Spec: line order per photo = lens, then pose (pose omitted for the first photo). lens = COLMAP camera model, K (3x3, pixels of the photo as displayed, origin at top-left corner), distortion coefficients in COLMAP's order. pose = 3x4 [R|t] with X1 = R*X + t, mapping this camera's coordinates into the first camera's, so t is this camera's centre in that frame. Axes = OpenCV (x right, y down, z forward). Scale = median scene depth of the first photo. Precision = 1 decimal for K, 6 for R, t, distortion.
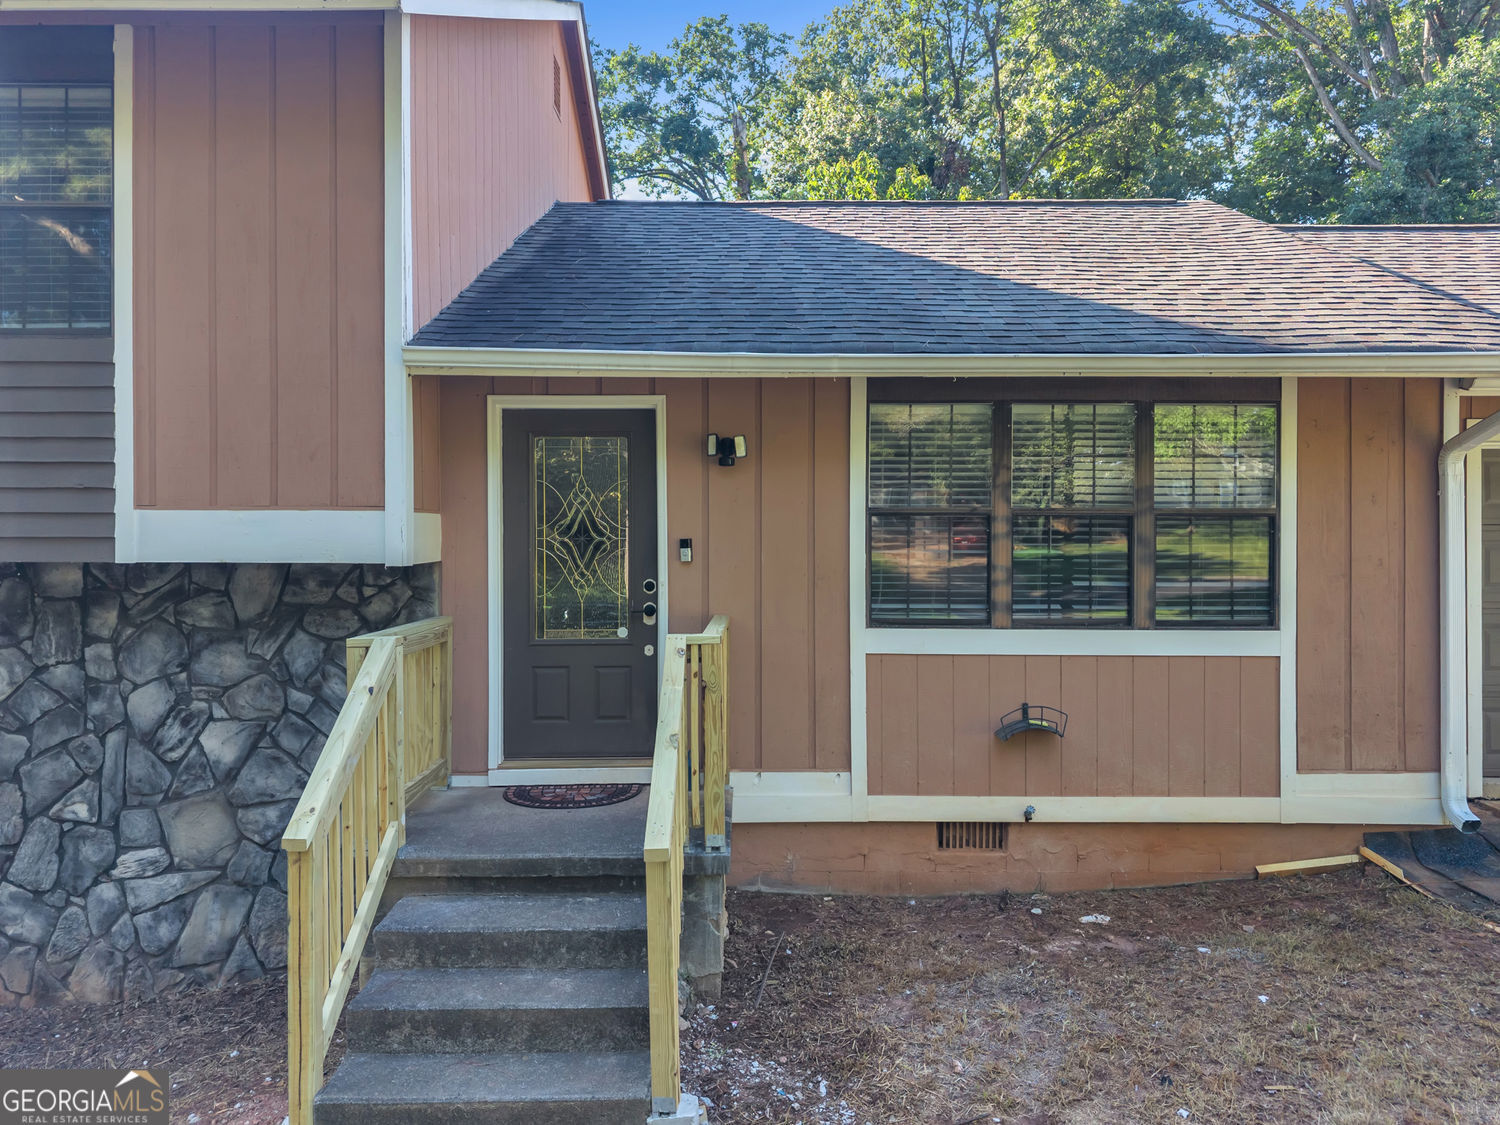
lens RADIAL K [[977.9, 0, 748.9], [0, 977.9, 543.4], [0, 0, 1]] dist [-0.007638, -0.003779]
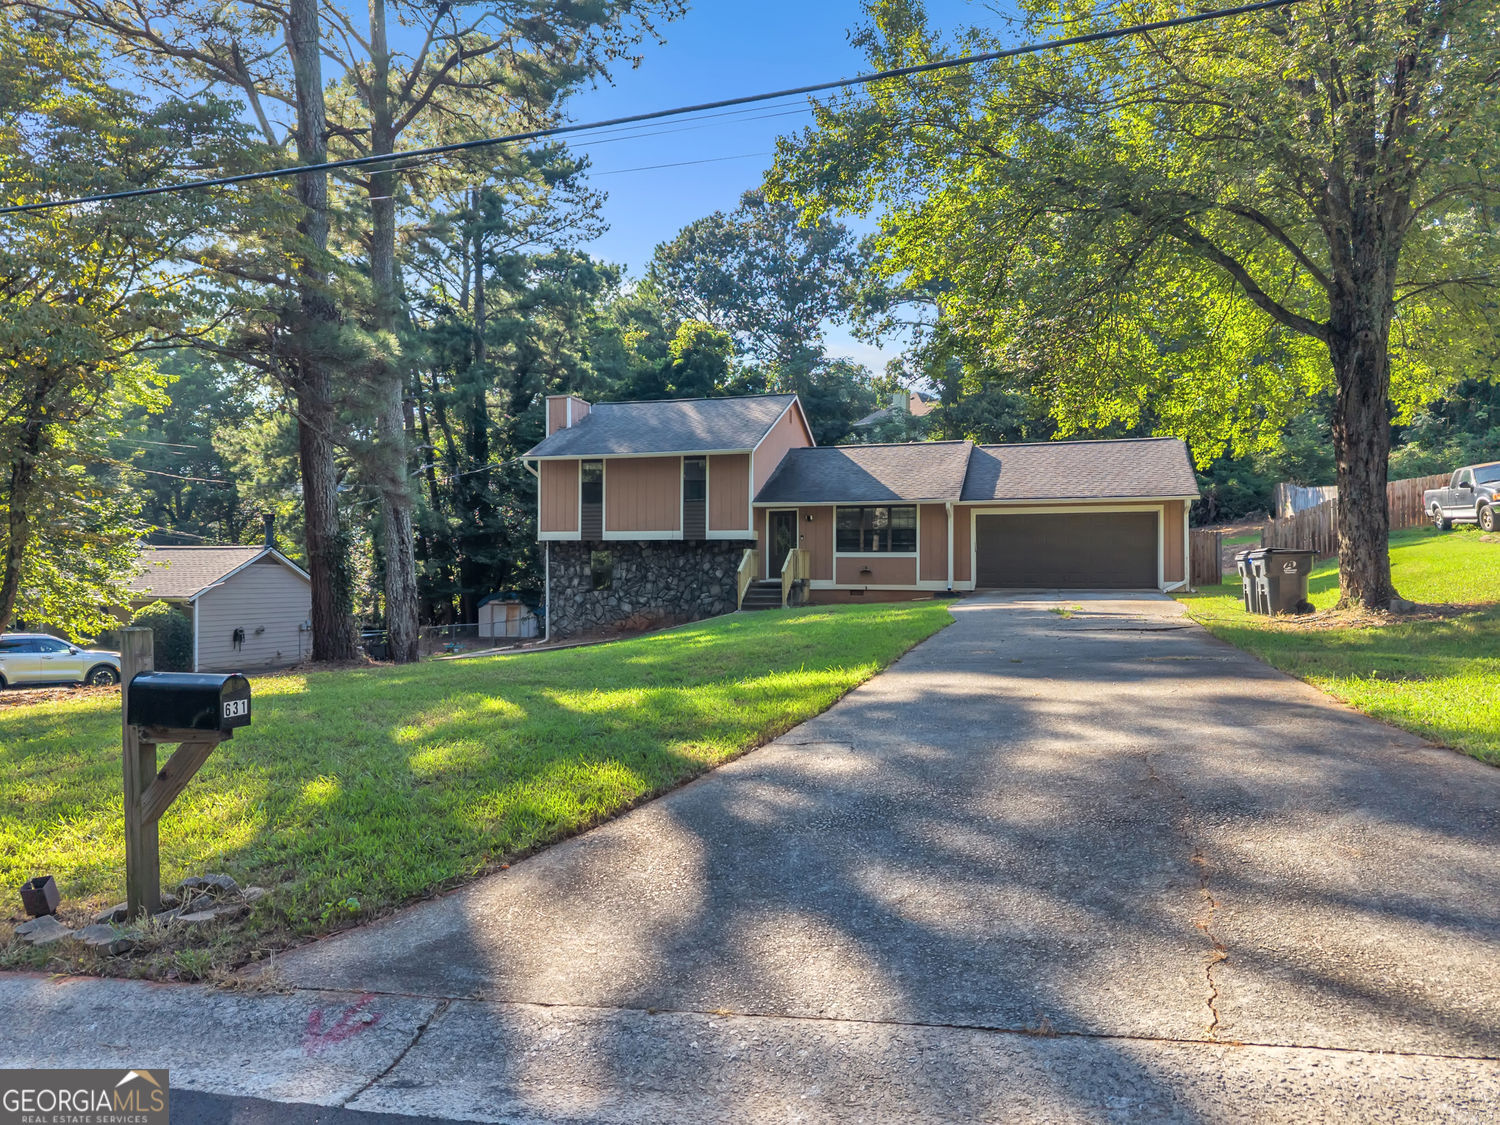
lens RADIAL K [[1087.7, 0, 747.9], [0, 1087.7, 594.1], [0, 0, 1]] dist [0.055083, -0.059449]
pose [[0.945300, 0.006891, -0.326129, 1.585930], [-0.005754, 0.999974, 0.004451, 0.290693], [0.326151, -0.002331, 0.945315, -4.674826]]
